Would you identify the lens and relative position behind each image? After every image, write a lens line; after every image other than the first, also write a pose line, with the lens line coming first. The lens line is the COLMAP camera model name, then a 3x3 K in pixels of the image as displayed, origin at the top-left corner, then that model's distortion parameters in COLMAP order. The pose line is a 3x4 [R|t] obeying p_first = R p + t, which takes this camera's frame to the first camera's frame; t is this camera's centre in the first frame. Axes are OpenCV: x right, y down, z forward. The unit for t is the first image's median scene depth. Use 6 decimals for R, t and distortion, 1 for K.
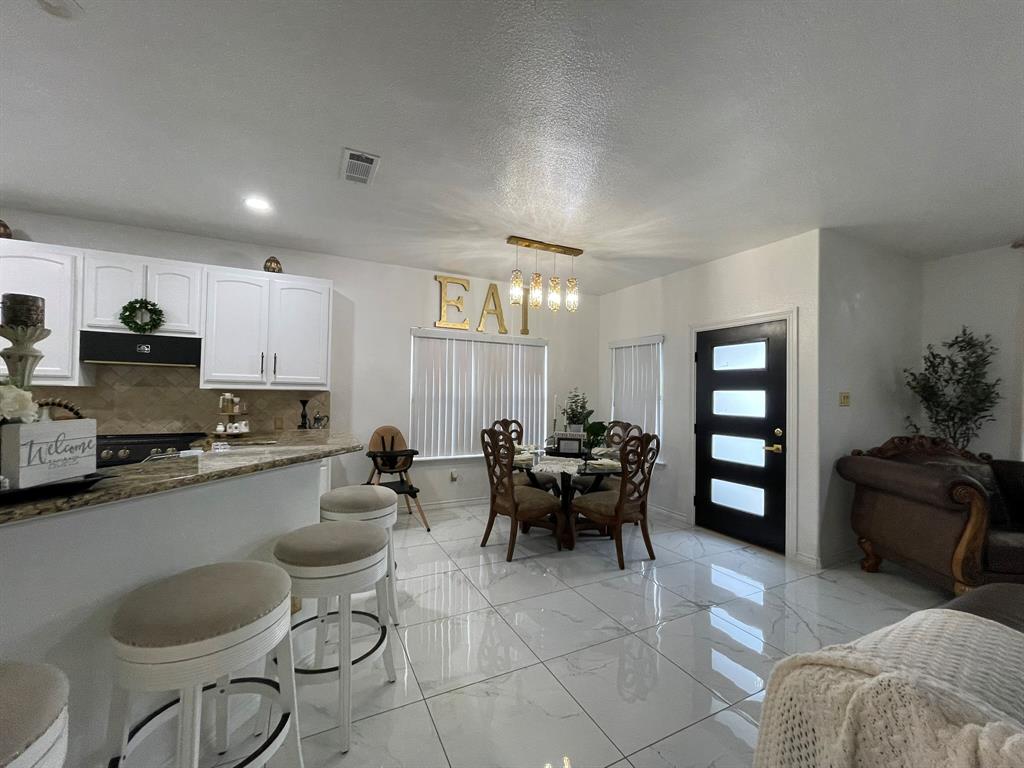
lens RADIAL K [[412.1, 0, 505.4], [0, 412.1, 386.0], [0, 0, 1]] dist [-0.001705, -0.000086]
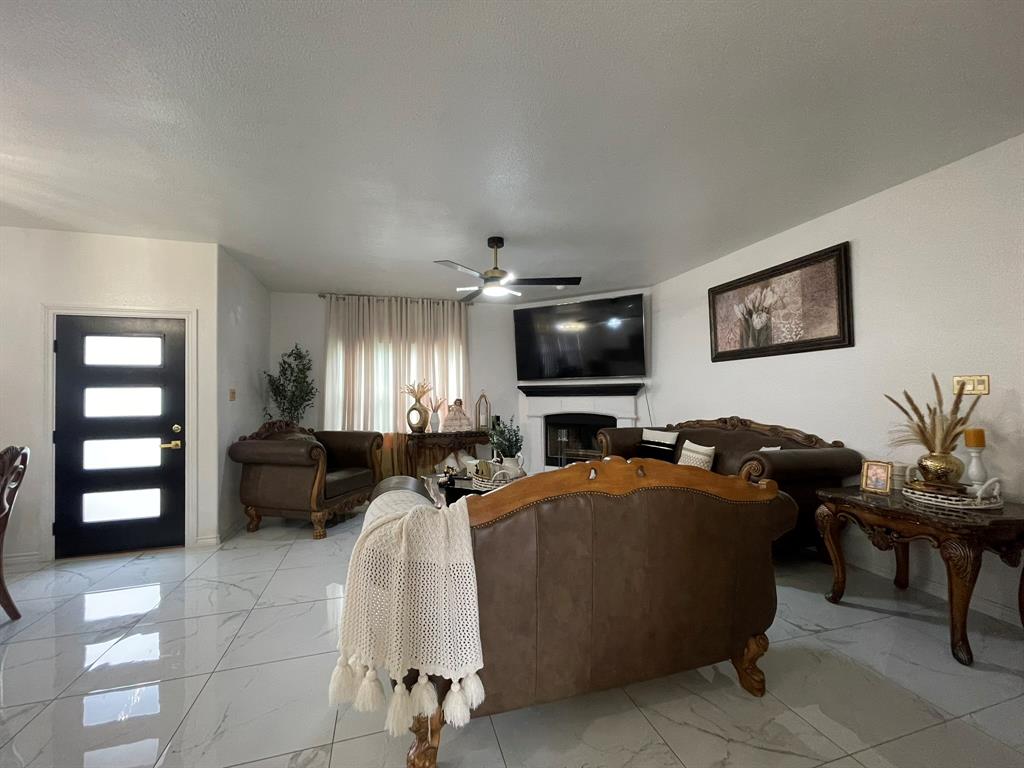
lens RADIAL K [[412.1, 0, 505.4], [0, 412.1, 386.0], [0, 0, 1]] dist [-0.001705, -0.000086]
pose [[0.170226, 0.001983, 0.985403, -0.198952], [-0.003499, 0.999993, -0.001408, 0.005446], [-0.985399, -0.003208, 0.170232, 0.023893]]
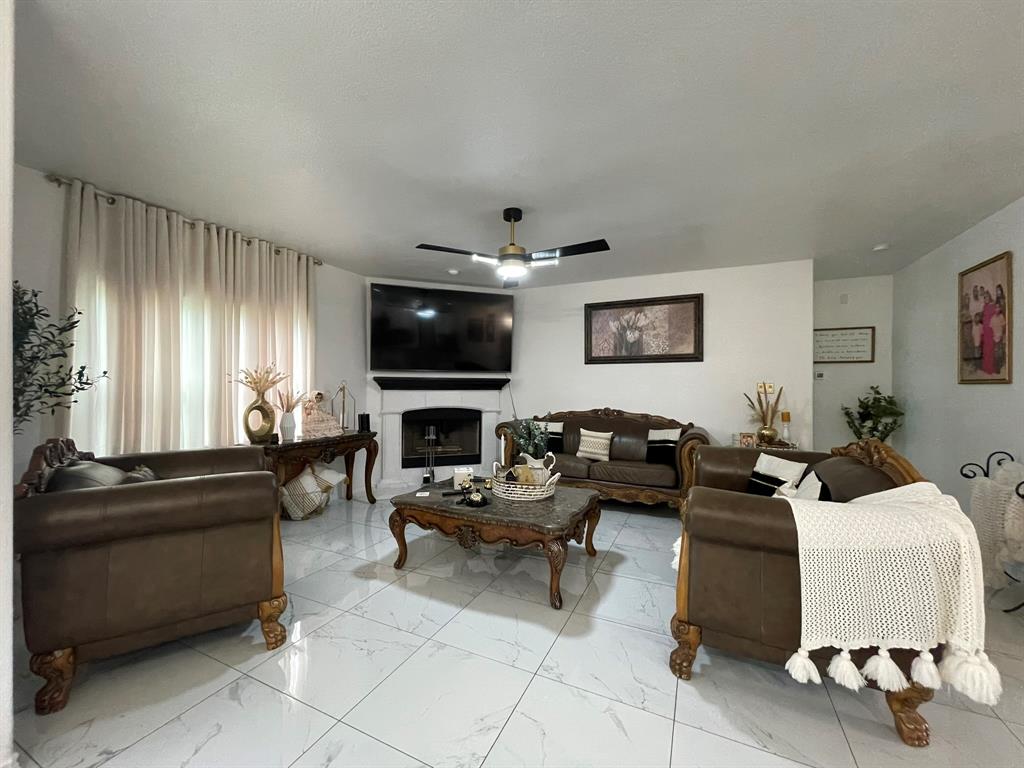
lens RADIAL K [[412.1, 0, 505.4], [0, 412.1, 386.0], [0, 0, 1]] dist [-0.001705, -0.000086]
pose [[-0.616525, -0.021087, 0.787053, 0.109290], [-0.031806, 0.999492, 0.001864, 0.016804], [-0.786693, -0.023884, -0.616883, 0.785802]]
